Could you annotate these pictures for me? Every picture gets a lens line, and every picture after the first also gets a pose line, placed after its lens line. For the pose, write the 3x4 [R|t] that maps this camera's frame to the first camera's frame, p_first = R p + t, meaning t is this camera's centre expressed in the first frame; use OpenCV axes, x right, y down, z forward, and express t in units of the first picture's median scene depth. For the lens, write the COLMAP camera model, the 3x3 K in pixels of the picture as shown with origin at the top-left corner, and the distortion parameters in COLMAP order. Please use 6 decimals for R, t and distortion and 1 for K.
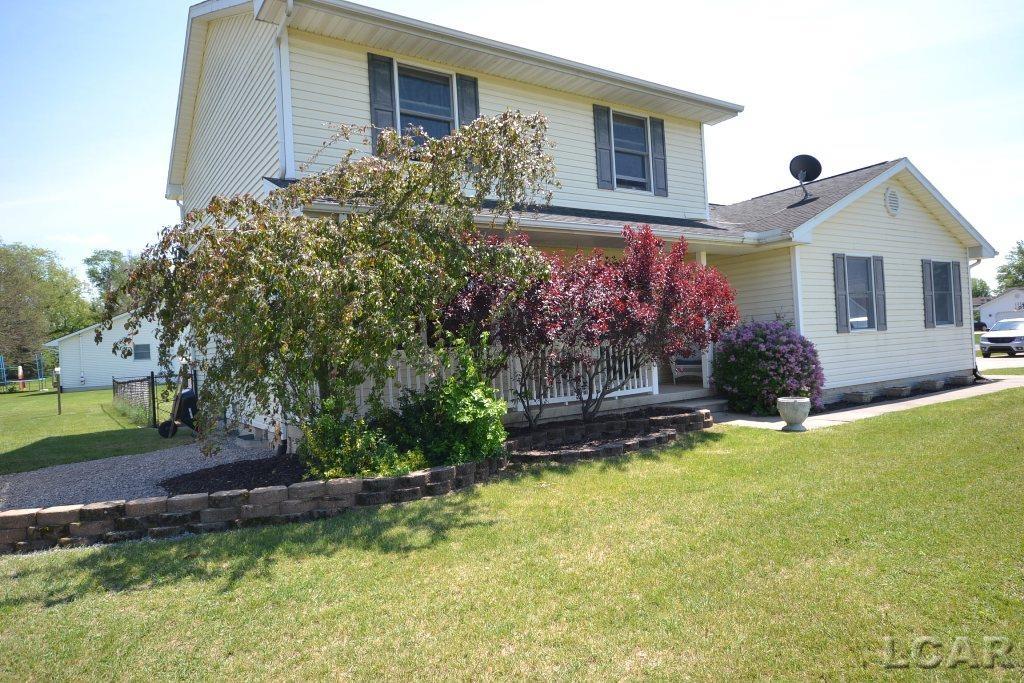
lens RADIAL K [[634.5, 0, 508.4], [0, 634.5, 341.8], [0, 0, 1]] dist [0.004125, 0.021837]
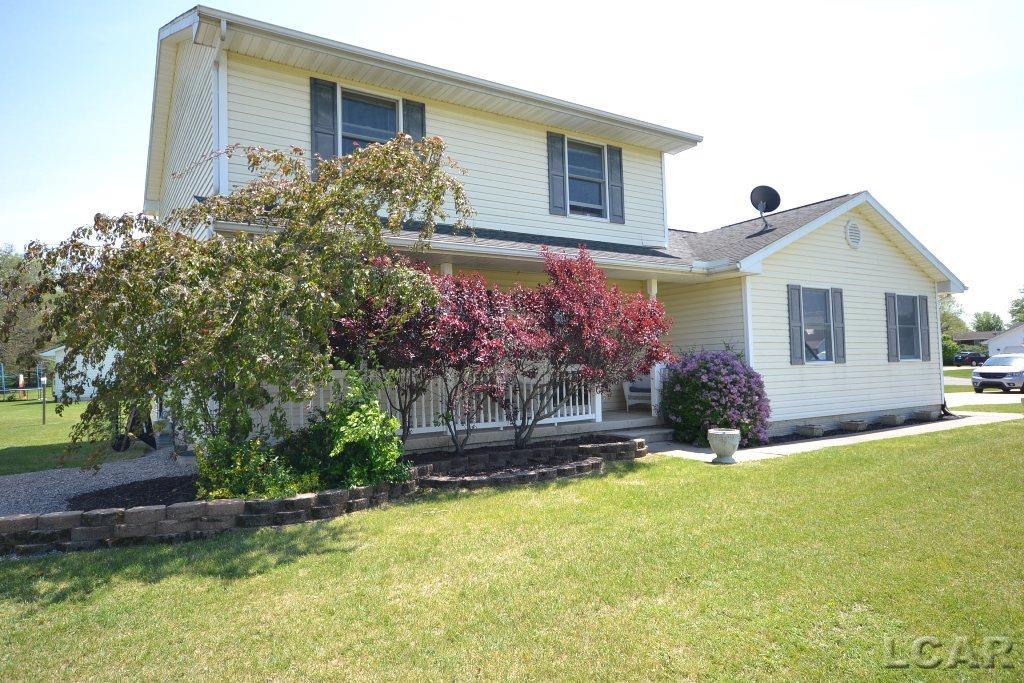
lens RADIAL K [[634.5, 0, 508.4], [0, 634.5, 341.8], [0, 0, 1]] dist [0.004125, 0.021837]
pose [[0.999519, 0.026151, -0.016687, 0.111021], [-0.026694, 0.999094, -0.033146, -0.005684], [0.015805, 0.033576, 0.999311, 0.002676]]
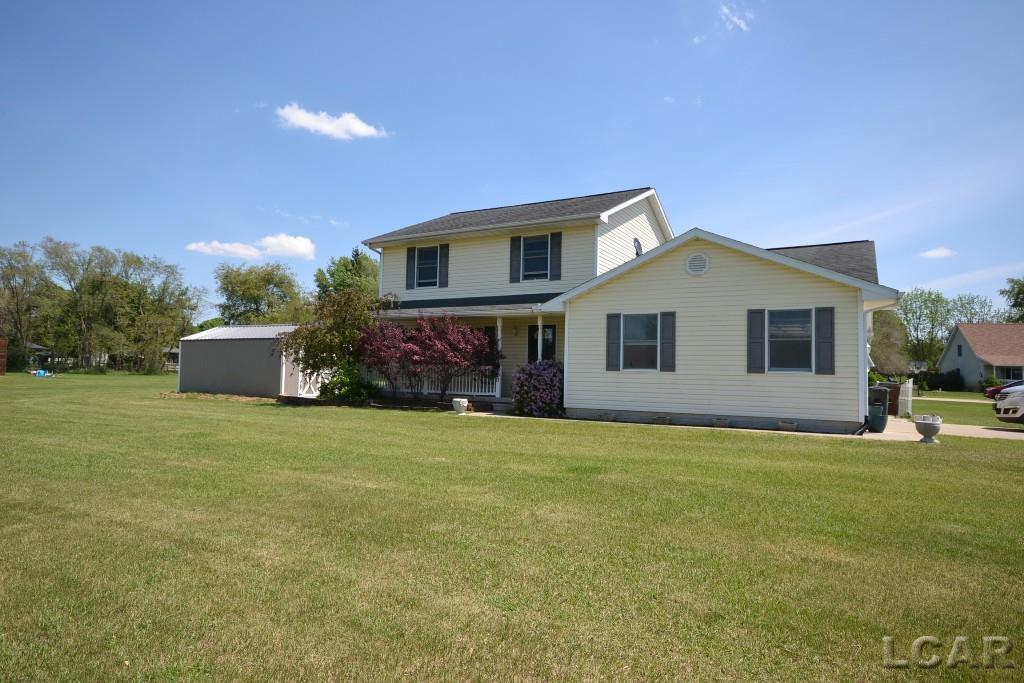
lens RADIAL K [[634.5, 0, 508.4], [0, 634.5, 341.8], [0, 0, 1]] dist [0.004125, 0.021837]
pose [[0.448951, 0.014398, -0.893440, 1.996506], [-0.041727, 0.999117, -0.004867, -0.073289], [0.892581, 0.039466, 0.449156, 0.214840]]
